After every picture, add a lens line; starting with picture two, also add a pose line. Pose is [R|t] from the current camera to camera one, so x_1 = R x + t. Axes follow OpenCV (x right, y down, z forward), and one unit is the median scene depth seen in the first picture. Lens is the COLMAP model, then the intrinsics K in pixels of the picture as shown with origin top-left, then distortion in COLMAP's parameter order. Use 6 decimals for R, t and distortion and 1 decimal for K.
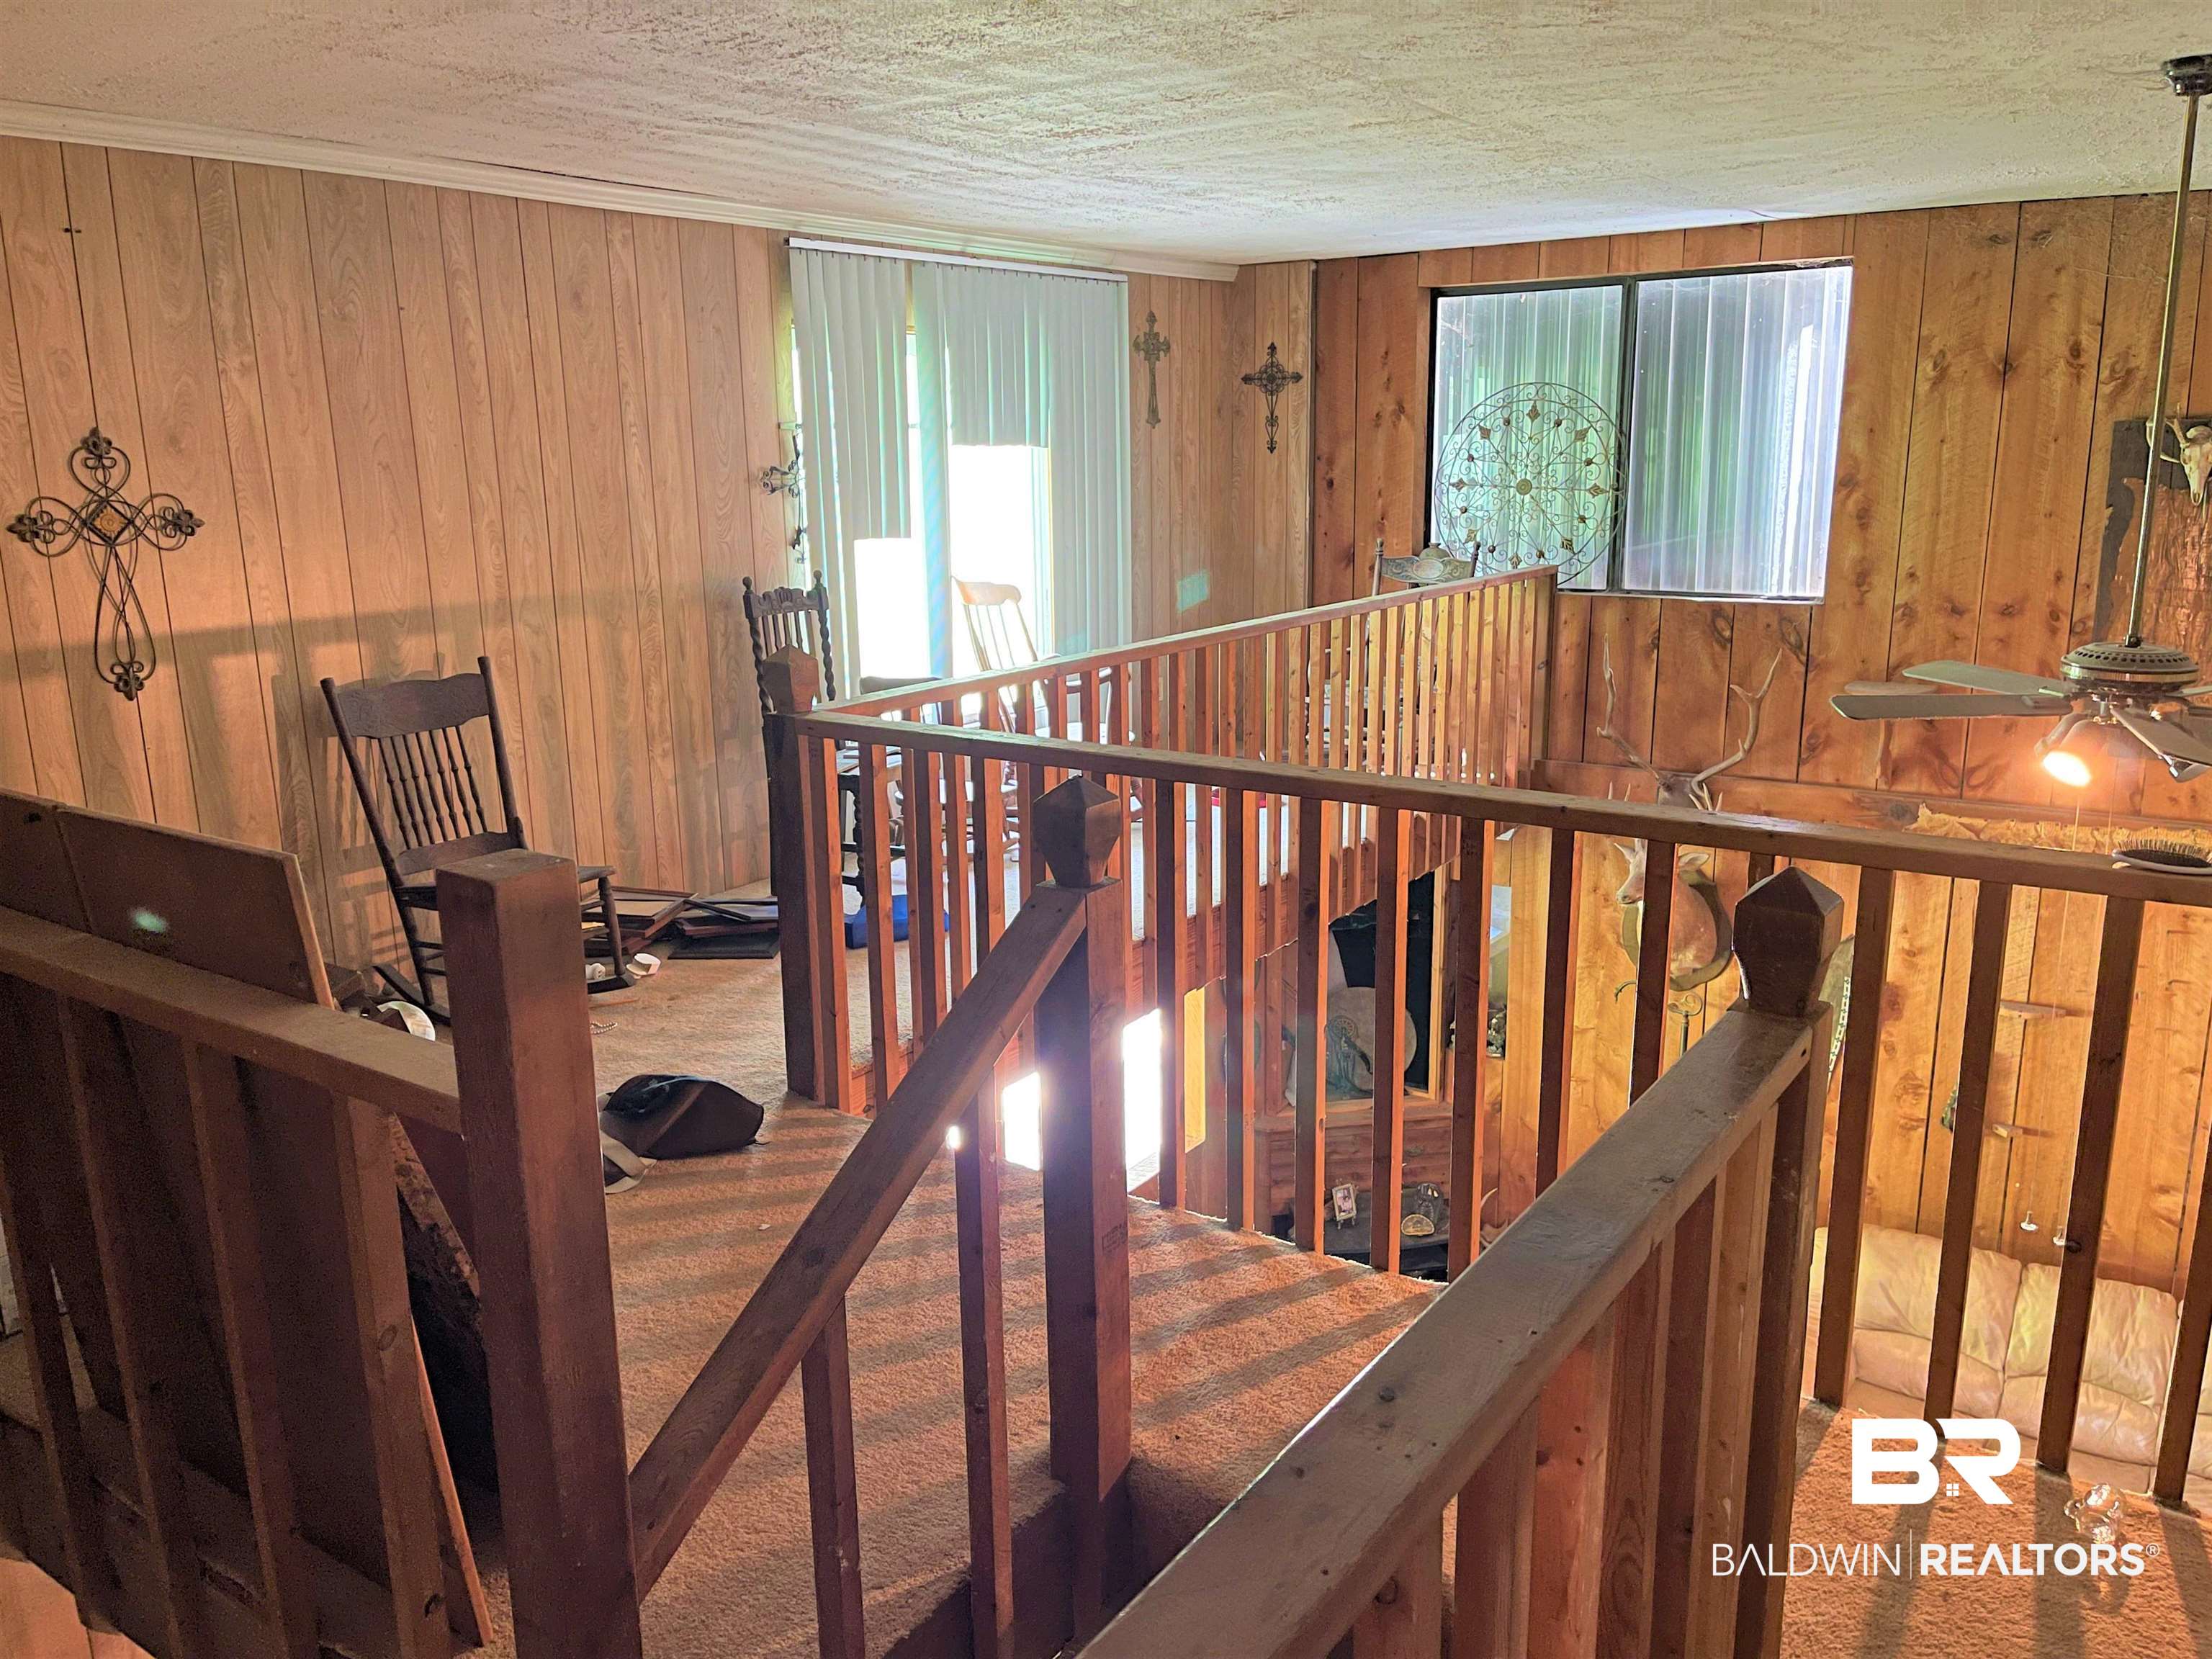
lens RADIAL K [[1684.7, 0, 1101.5], [0, 1684.7, 824.9], [0, 0, 1]] dist [-0.003160, -0.006738]
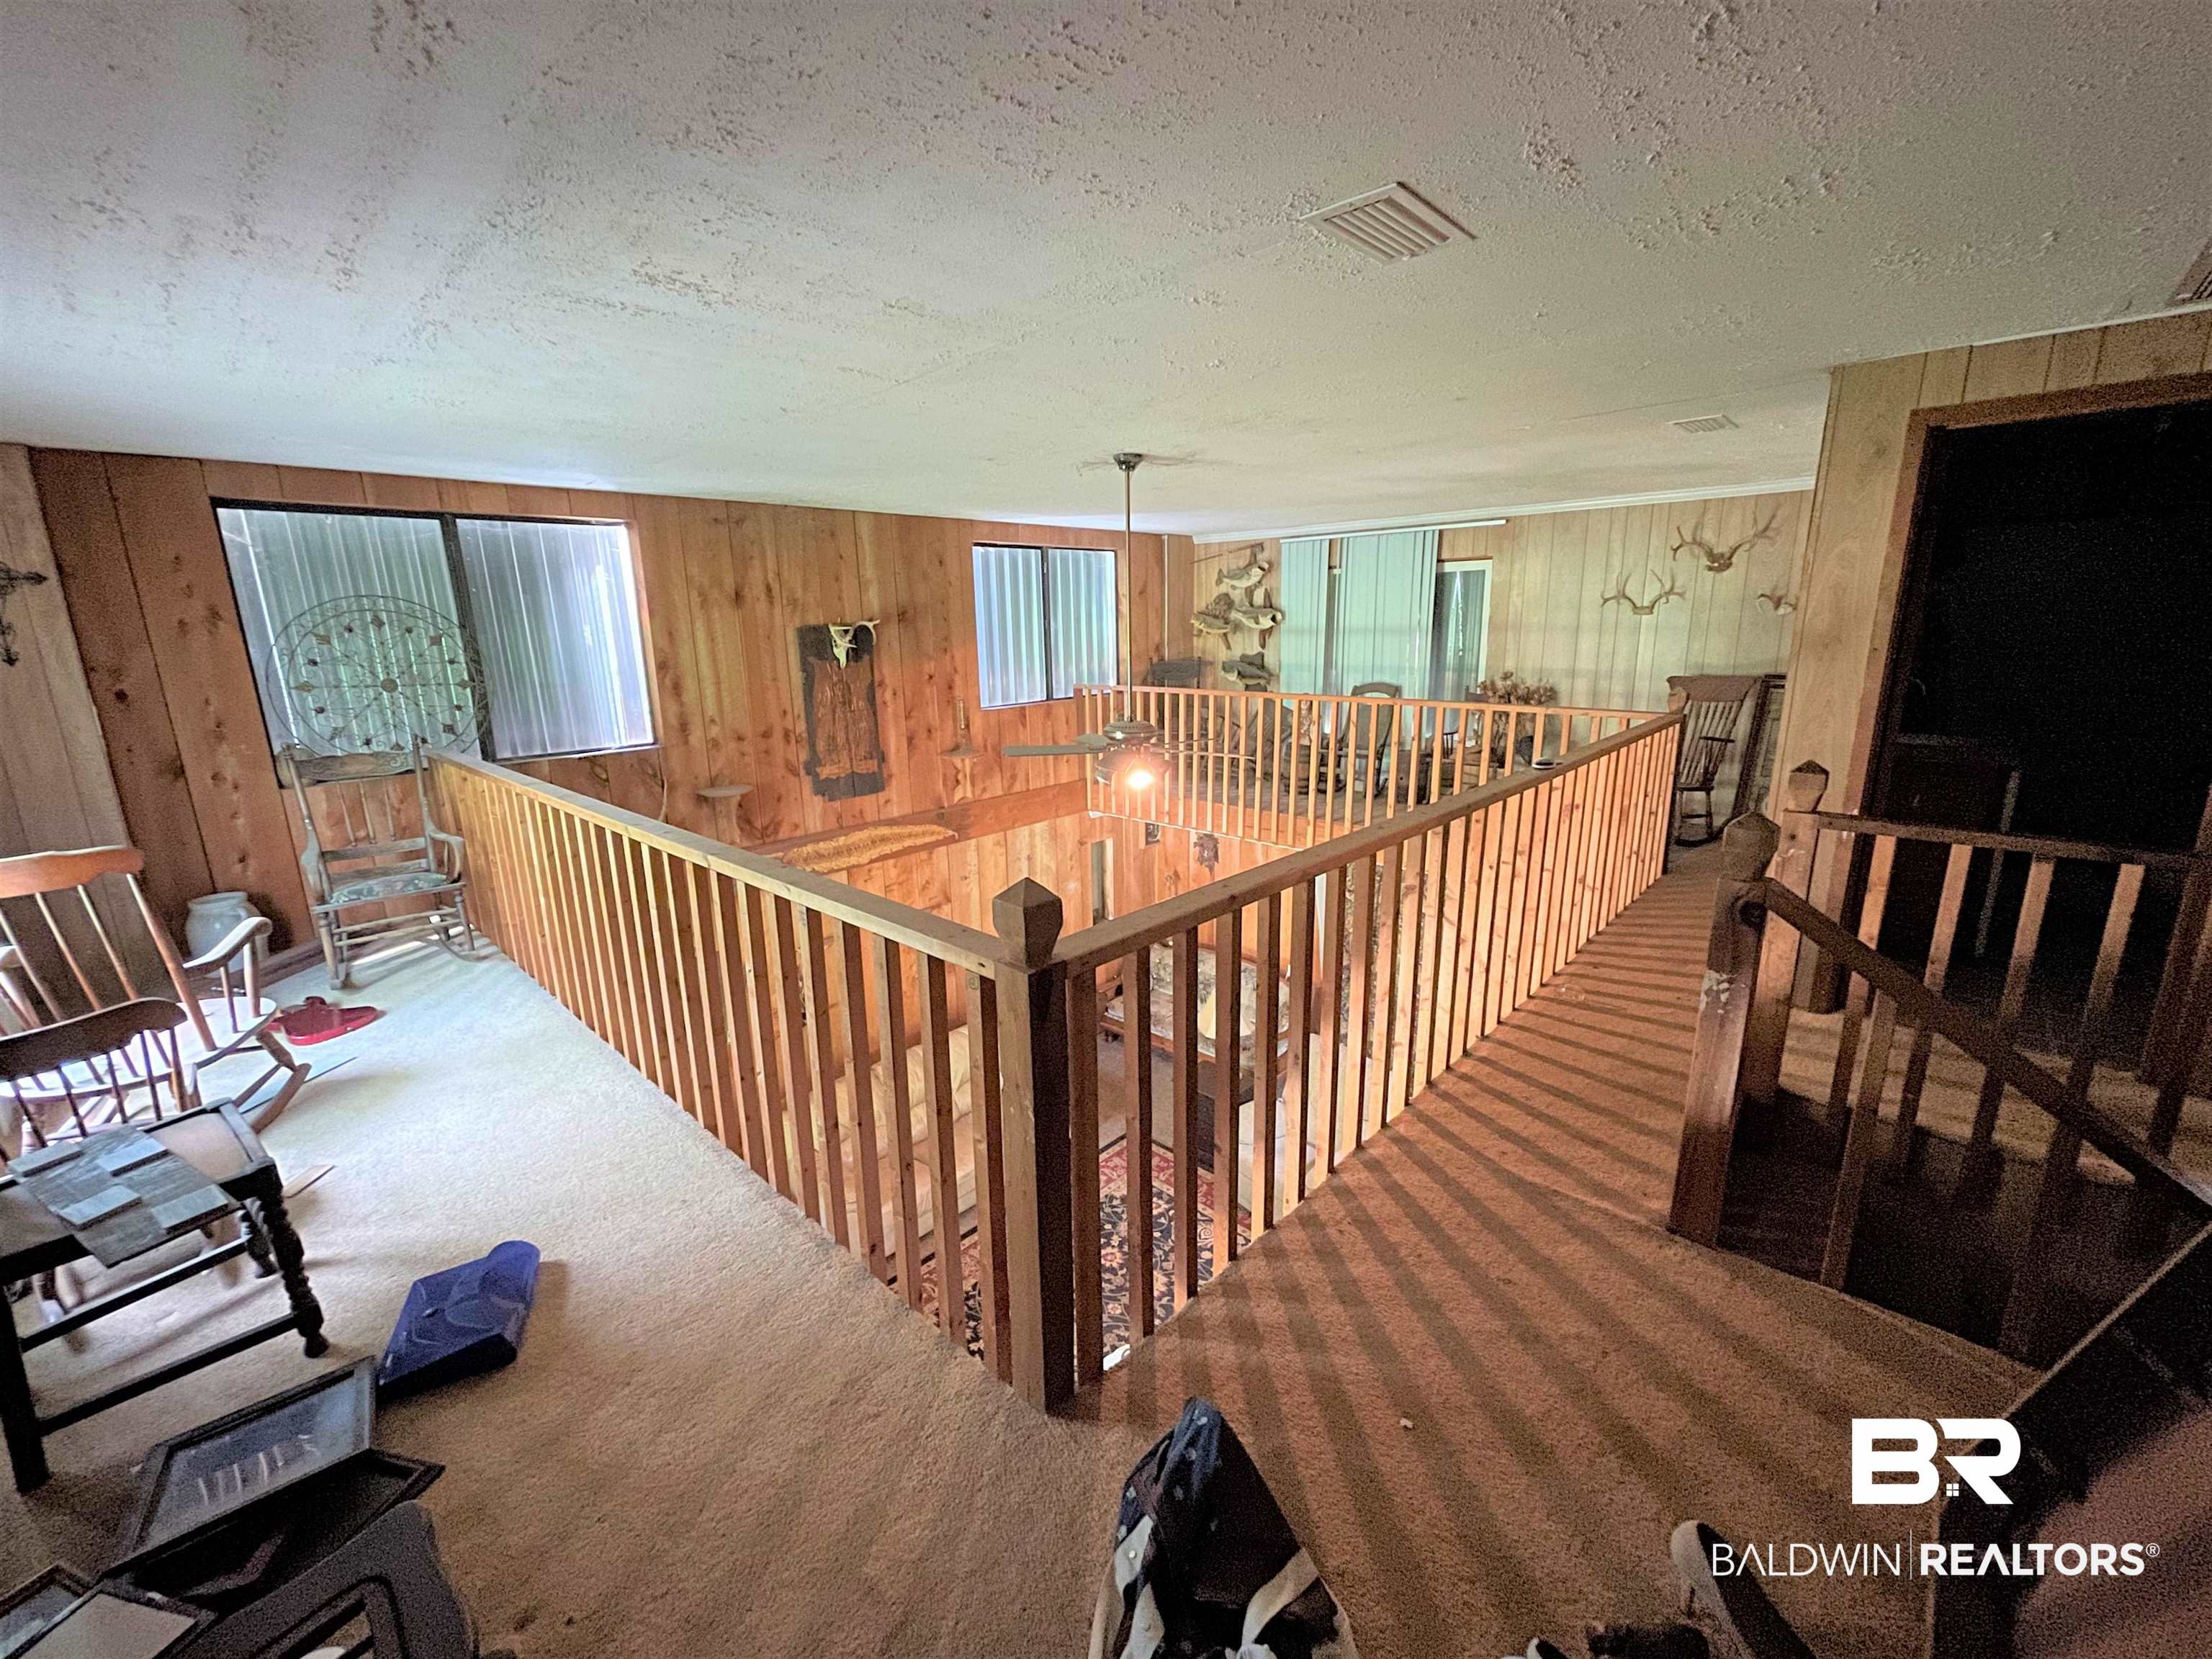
lens RADIAL K [[890.4, 0, 1098.0], [0, 890.4, 836.5], [0, 0, 1]] dist [0.000377, 0.000183]
pose [[0.147948, -0.216184, 0.965078, -0.326588], [0.243935, 0.953646, 0.176227, -0.101079], [-0.958440, 0.209344, 0.193825, 0.486436]]
